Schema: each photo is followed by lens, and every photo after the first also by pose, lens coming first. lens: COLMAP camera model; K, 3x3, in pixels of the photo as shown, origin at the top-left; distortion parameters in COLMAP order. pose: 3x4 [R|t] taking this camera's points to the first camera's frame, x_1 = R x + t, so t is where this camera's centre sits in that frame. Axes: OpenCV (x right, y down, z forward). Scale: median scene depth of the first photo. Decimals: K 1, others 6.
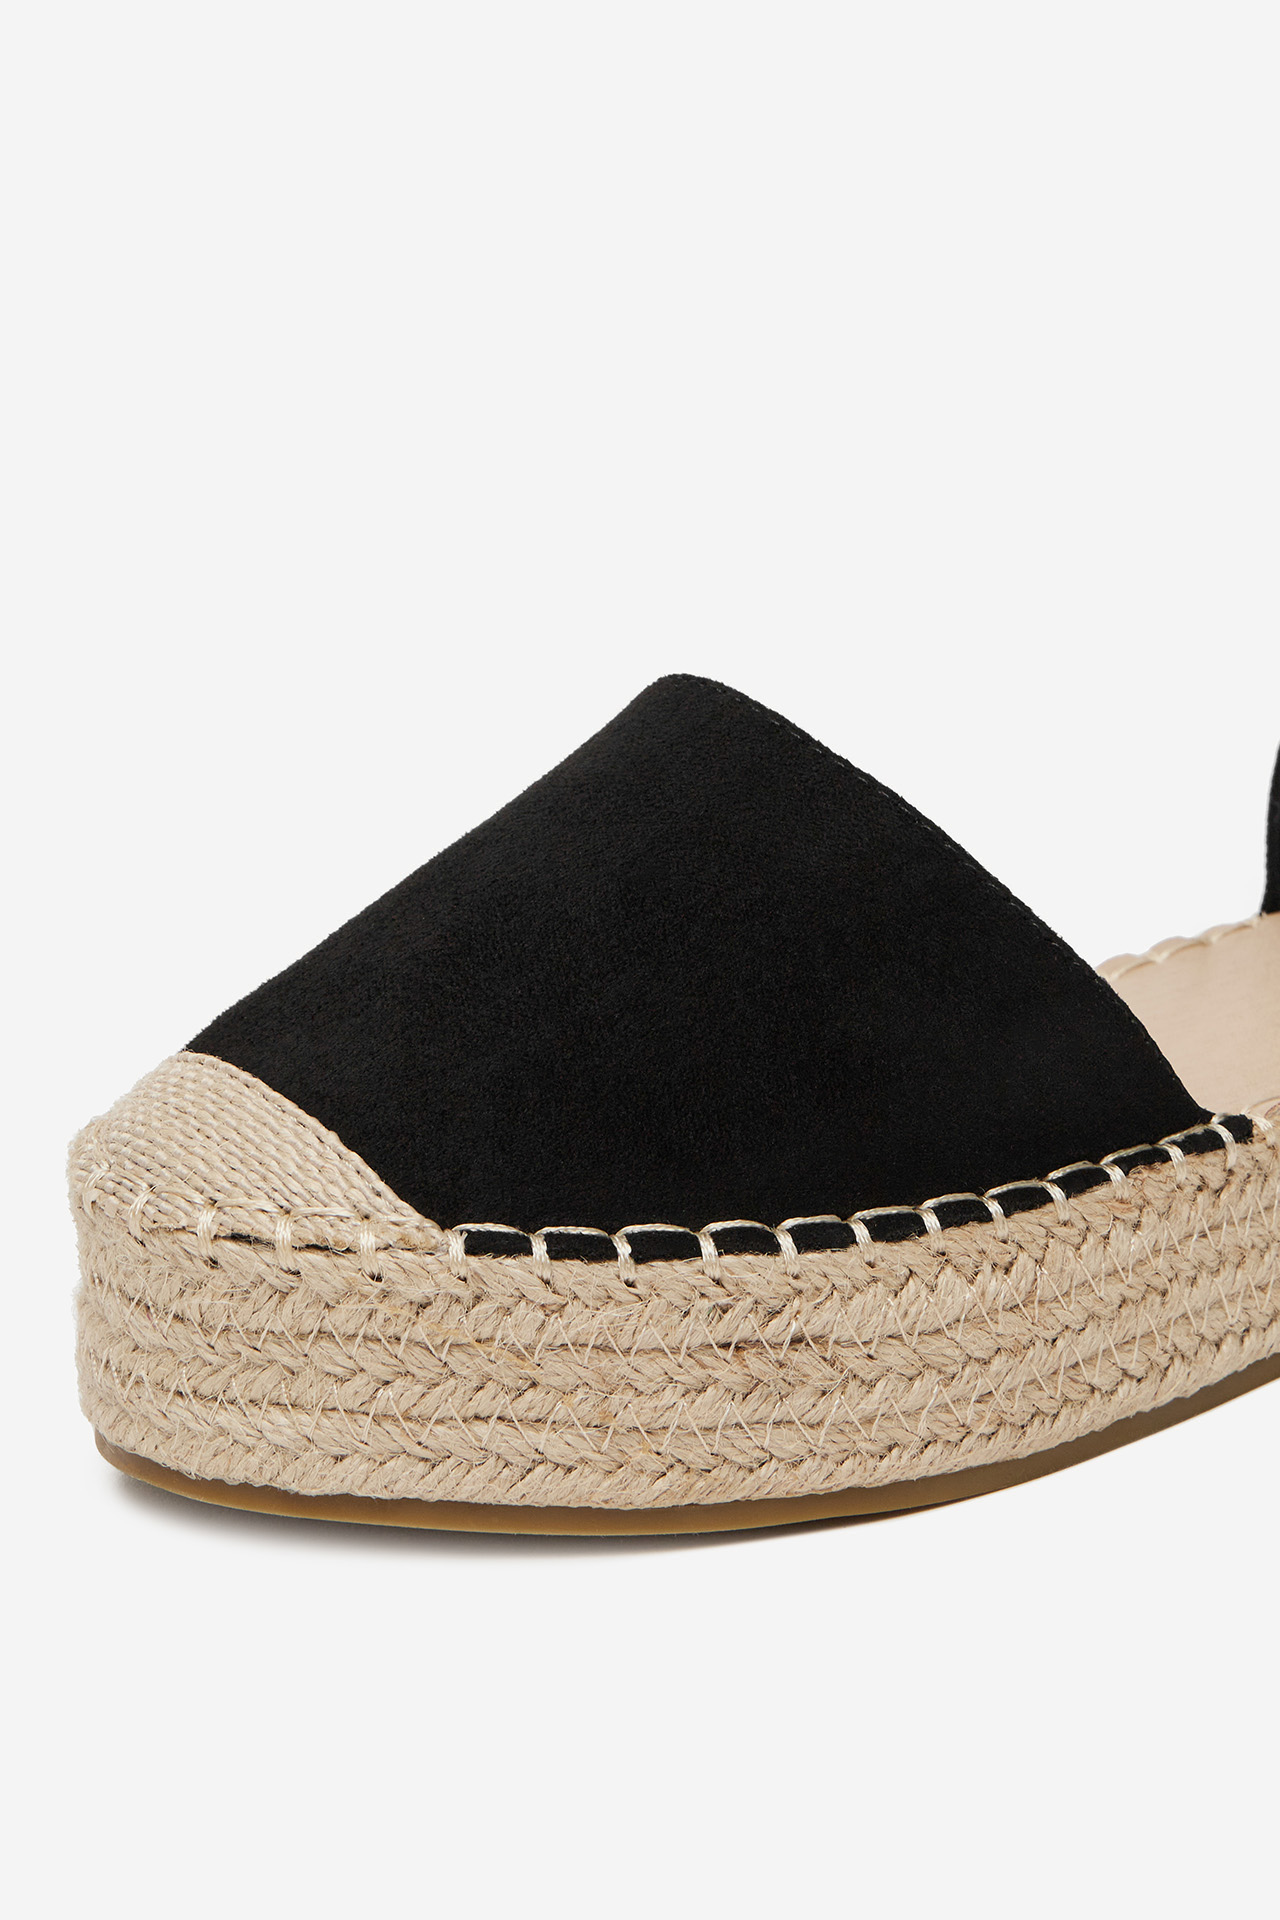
lens RADIAL K [[4310.4, 0, 608.9], [0, 4310.4, 702.0], [0, 0, 1]] dist [-0.024493, 0.000000]
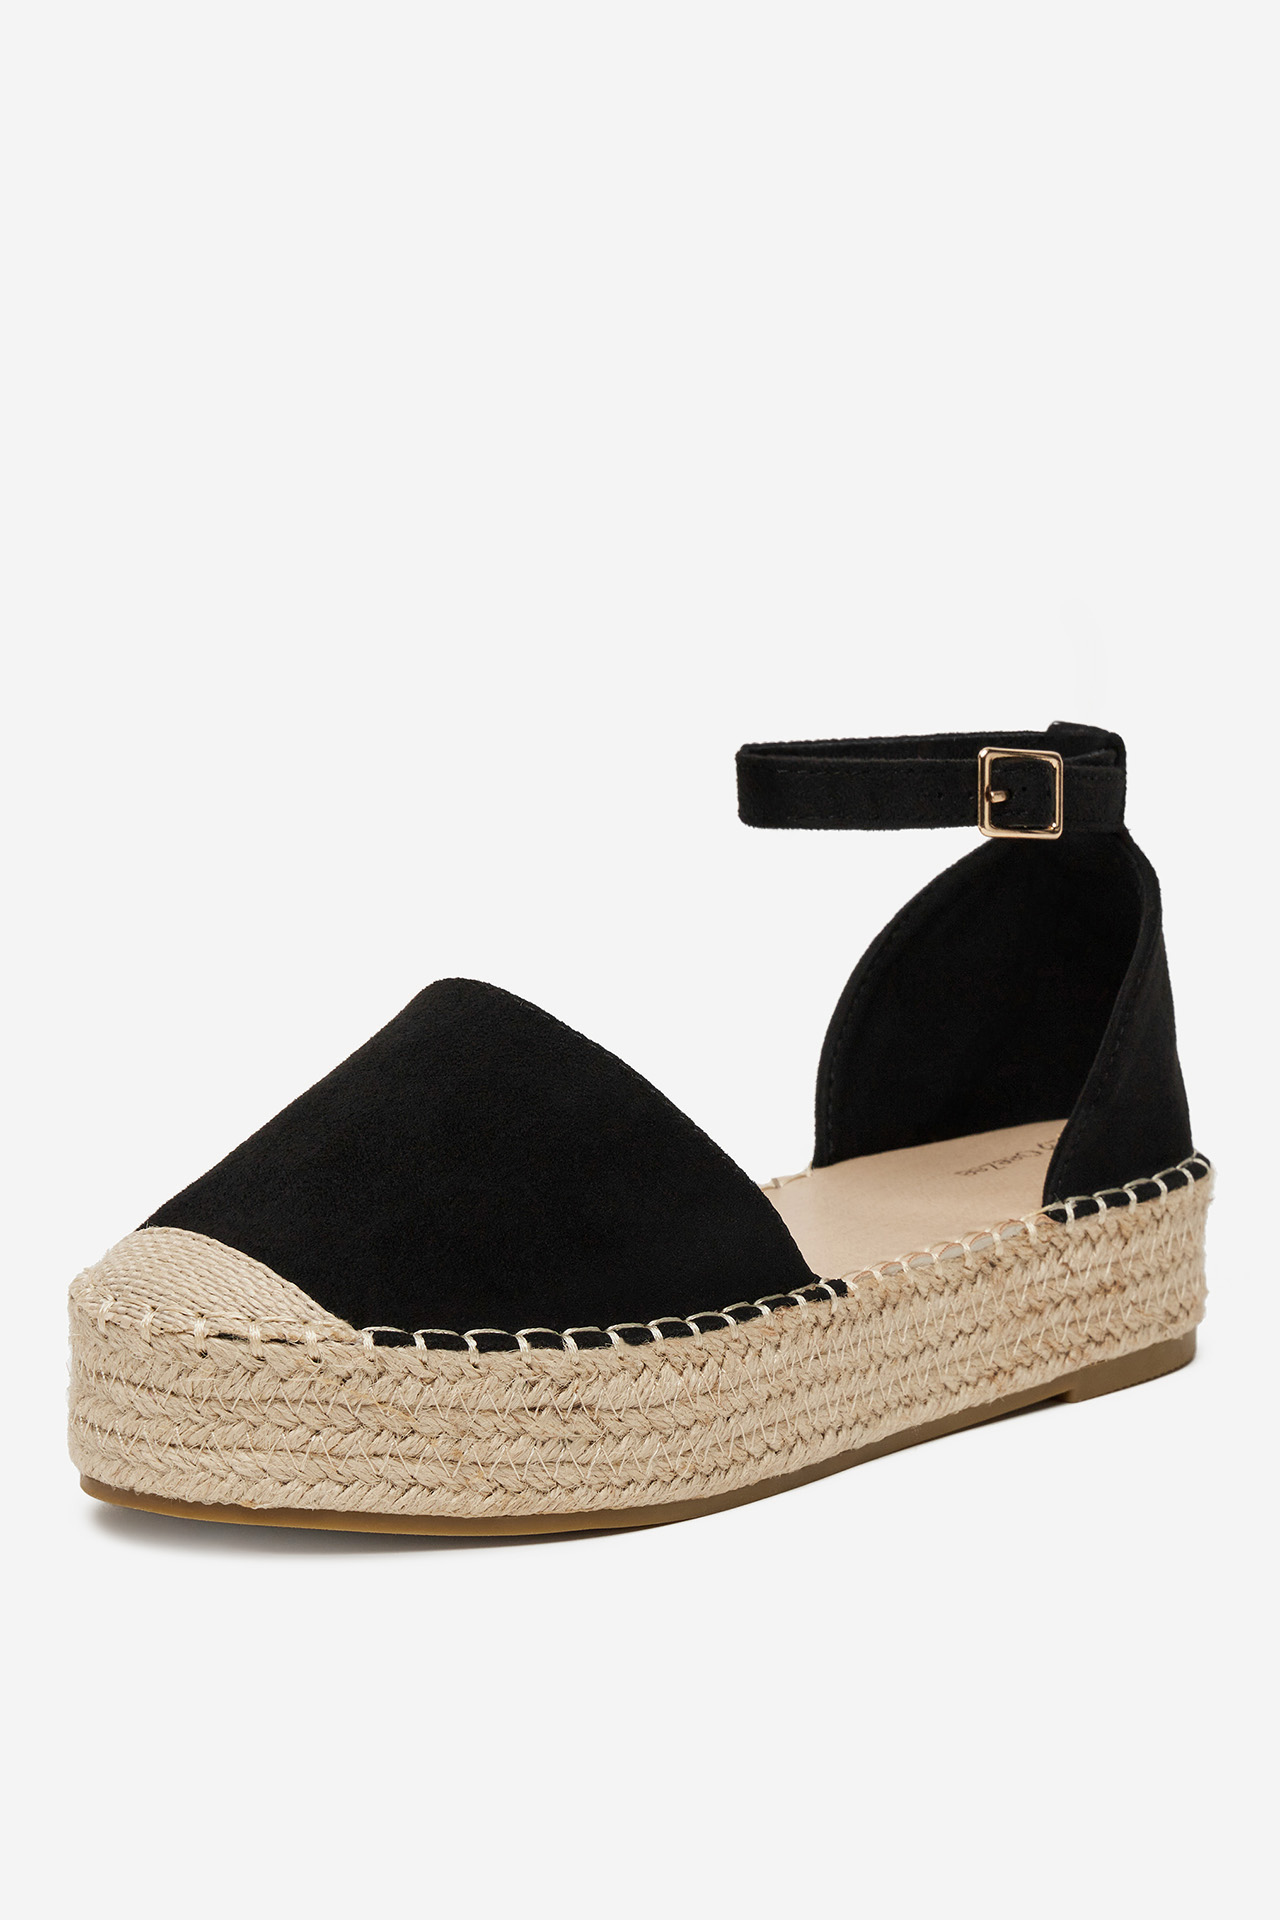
lens RADIAL K [[5938.4, 0, 640.0], [0, 5938.4, 961.6], [0, 0, 1]] dist [-0.204866, 0.000000]
pose [[0.982069, 0.008499, 0.188330, -0.329169], [-0.002734, 0.999520, -0.030851, 0.054631], [-0.188502, 0.029783, 0.981621, -1.066523]]
